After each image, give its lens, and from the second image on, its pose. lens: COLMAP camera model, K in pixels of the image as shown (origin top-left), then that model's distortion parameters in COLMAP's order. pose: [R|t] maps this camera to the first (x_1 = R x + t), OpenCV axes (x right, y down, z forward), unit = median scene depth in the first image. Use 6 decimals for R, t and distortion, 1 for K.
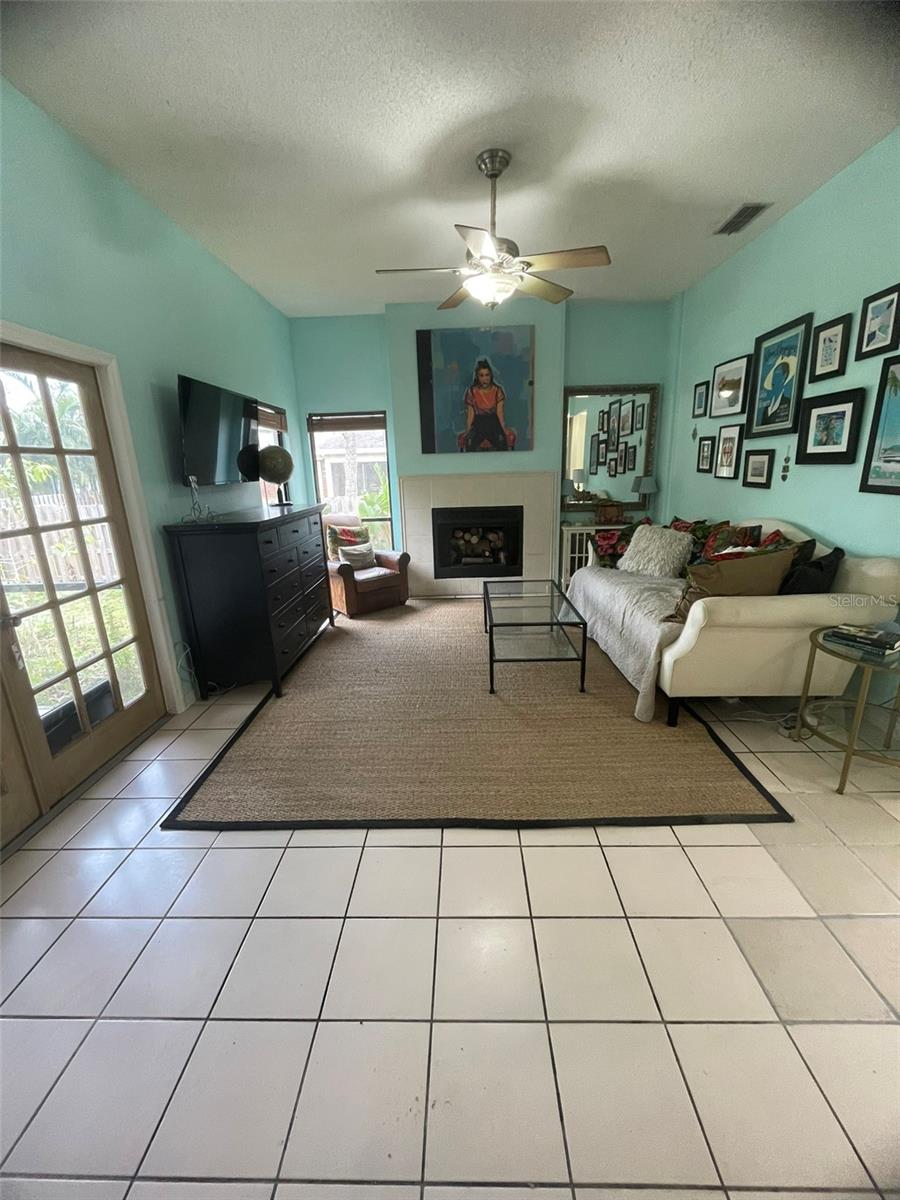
lens RADIAL K [[485.7, 0, 450.0], [0, 485.7, 600.0], [0, 0, 1]] dist [0.000528, -0.000284]
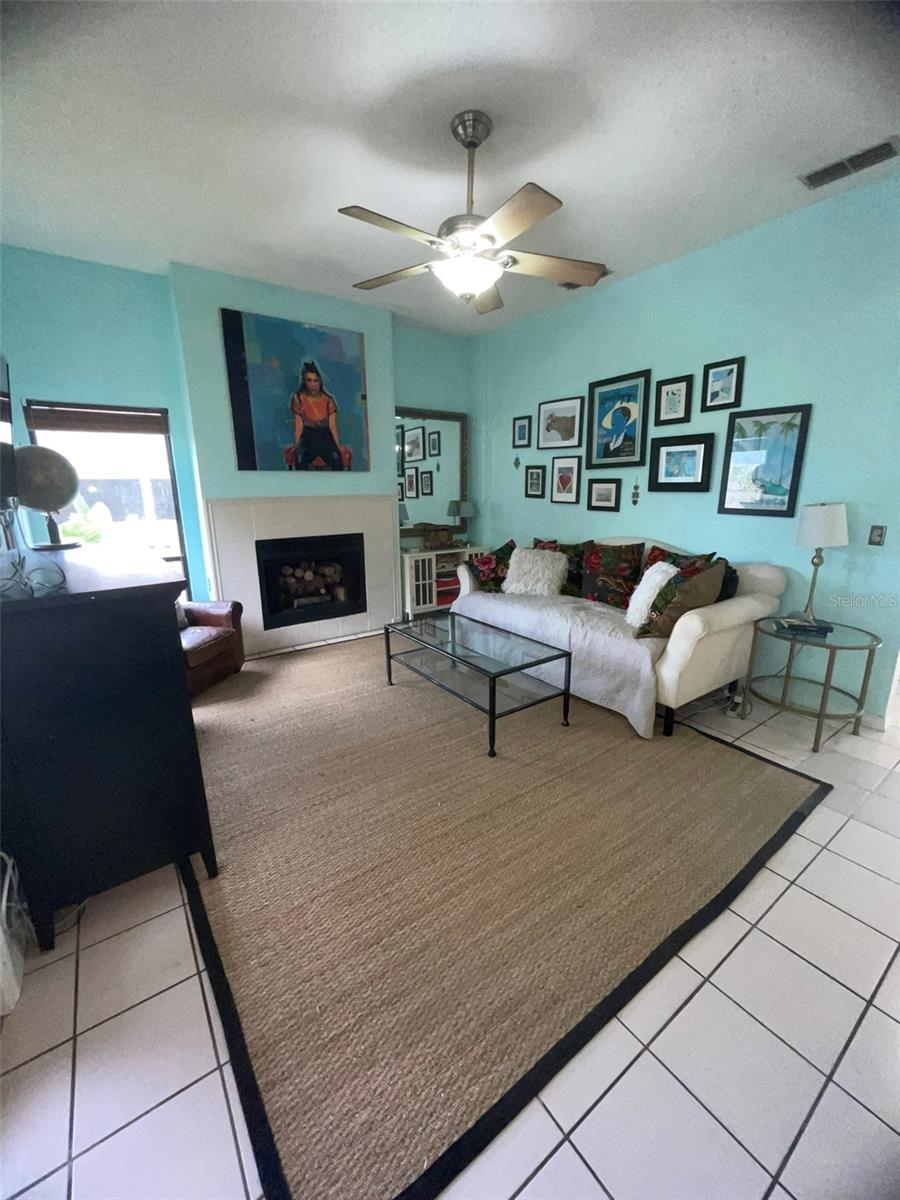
lens RADIAL K [[484.5, 0, 451.7], [0, 484.5, 601.4], [0, 0, 1]] dist [-0.004312, 0.000038]
pose [[0.798357, -0.118592, 0.590391, -0.385121], [0.144782, 0.989459, 0.002971, -0.075756], [-0.584520, 0.083106, 0.807112, 0.306991]]
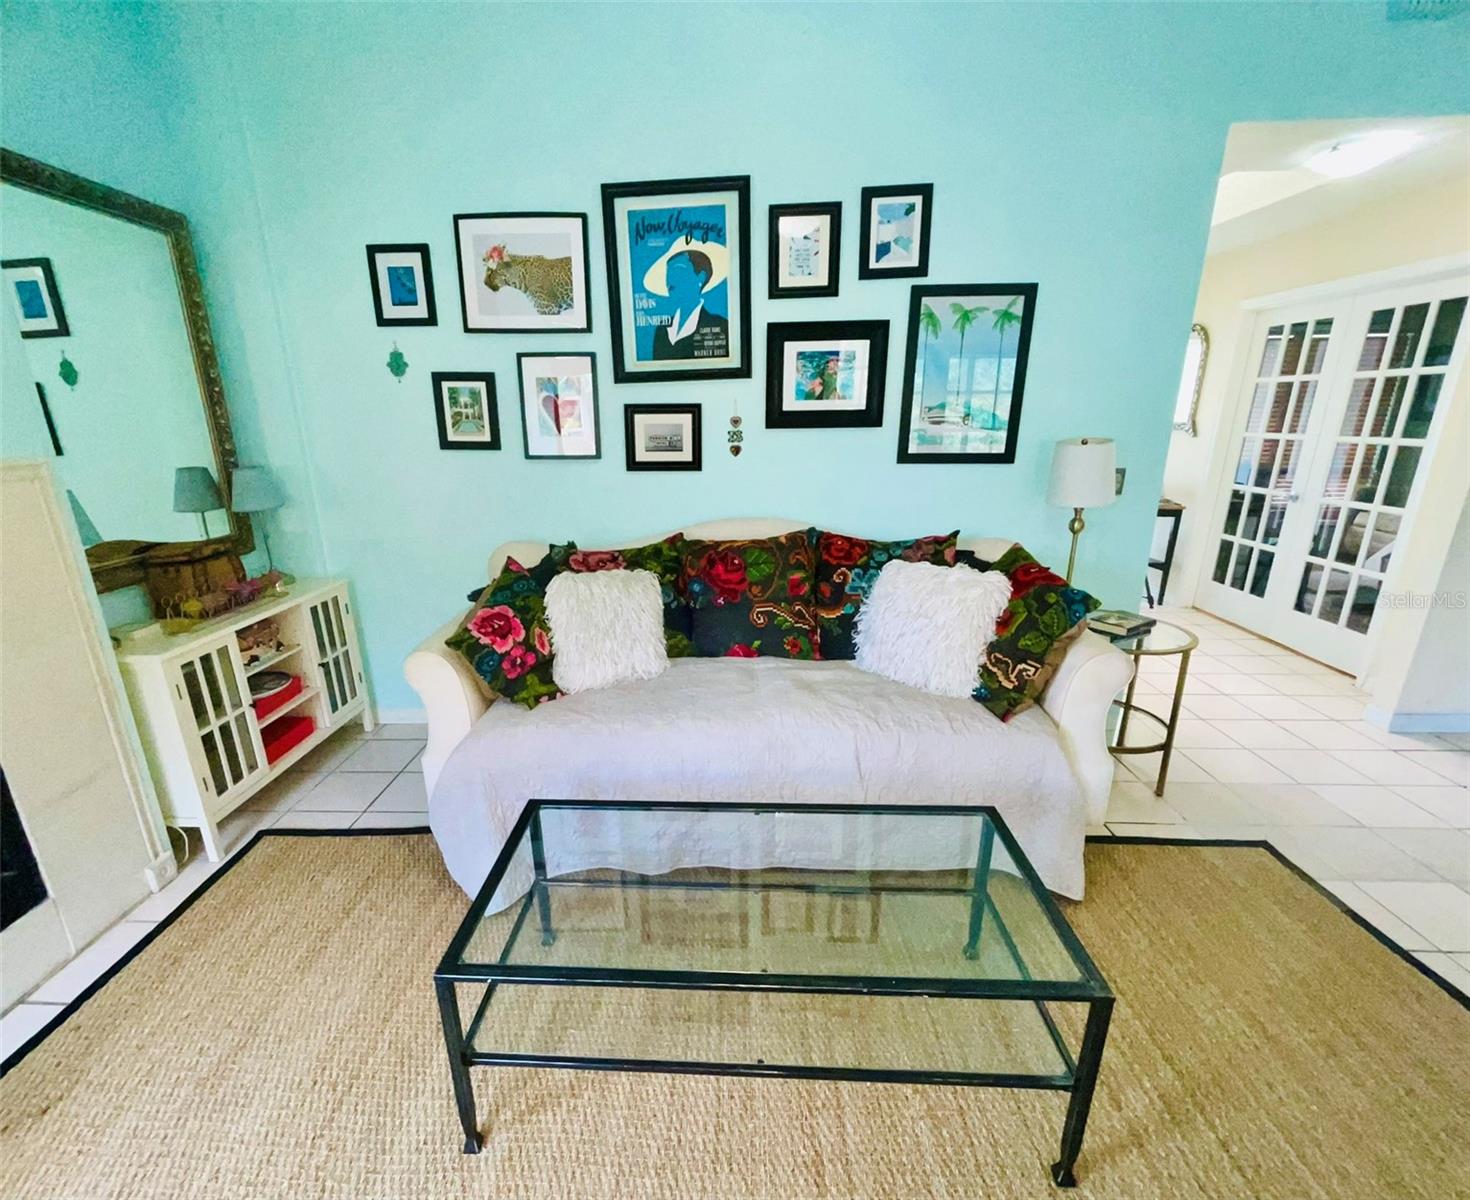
lens RADIAL K [[688.1, 0, 702.0], [0, 688.1, 638.9], [0, 0, 1]] dist [-0.002683, -0.000681]
pose [[0.028127, -0.283524, 0.958553, -0.209319], [0.279233, 0.922987, 0.264810, -0.261199], [-0.959811, 0.260211, 0.105130, 0.963817]]
